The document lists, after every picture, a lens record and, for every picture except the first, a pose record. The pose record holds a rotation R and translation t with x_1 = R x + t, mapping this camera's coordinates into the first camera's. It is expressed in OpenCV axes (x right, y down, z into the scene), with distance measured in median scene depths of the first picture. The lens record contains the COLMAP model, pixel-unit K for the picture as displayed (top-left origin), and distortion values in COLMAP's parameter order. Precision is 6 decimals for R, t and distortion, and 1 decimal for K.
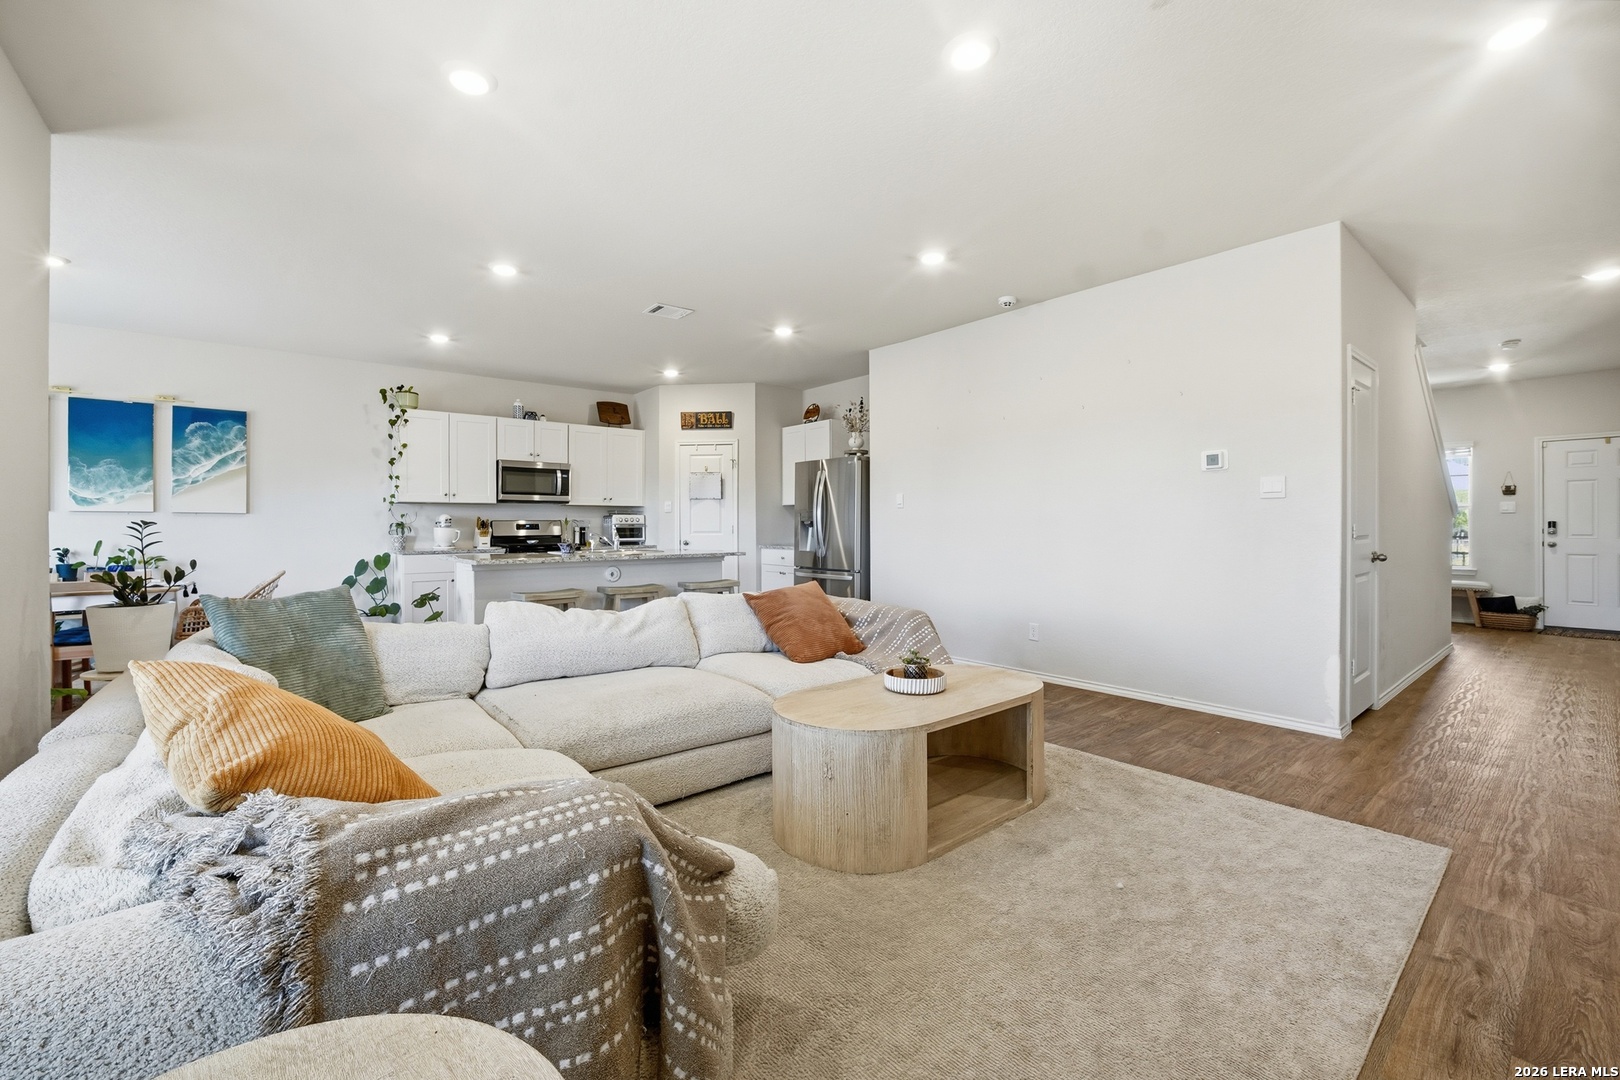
lens RADIAL K [[662.9, 0, 810.0], [0, 662.9, 540.0], [0, 0, 1]] dist [0.000146, 0.000070]
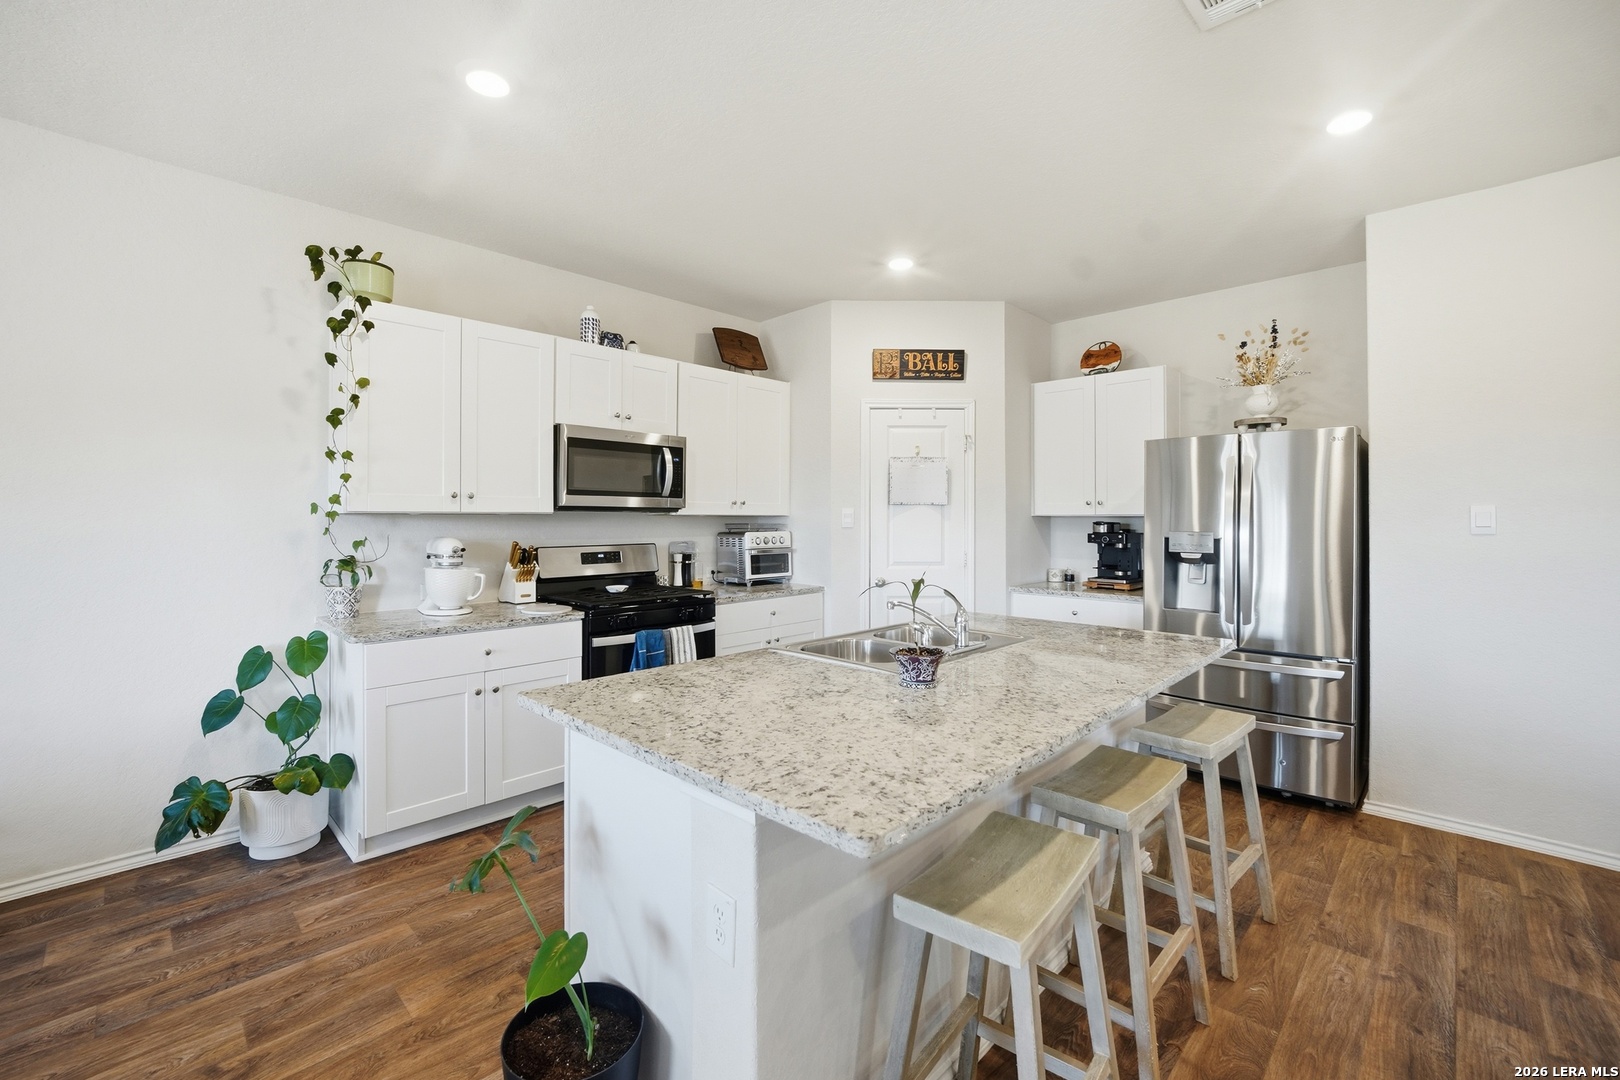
lens RADIAL K [[670.4, 0, 812.9], [0, 670.4, 530.2], [0, 0, 1]] dist [-0.012397, 0.000231]
pose [[0.993475, 0.002234, 0.114024, -0.340323], [-0.001419, 0.999973, -0.007222, -0.039738], [-0.114037, 0.007013, 0.993452, 0.492677]]
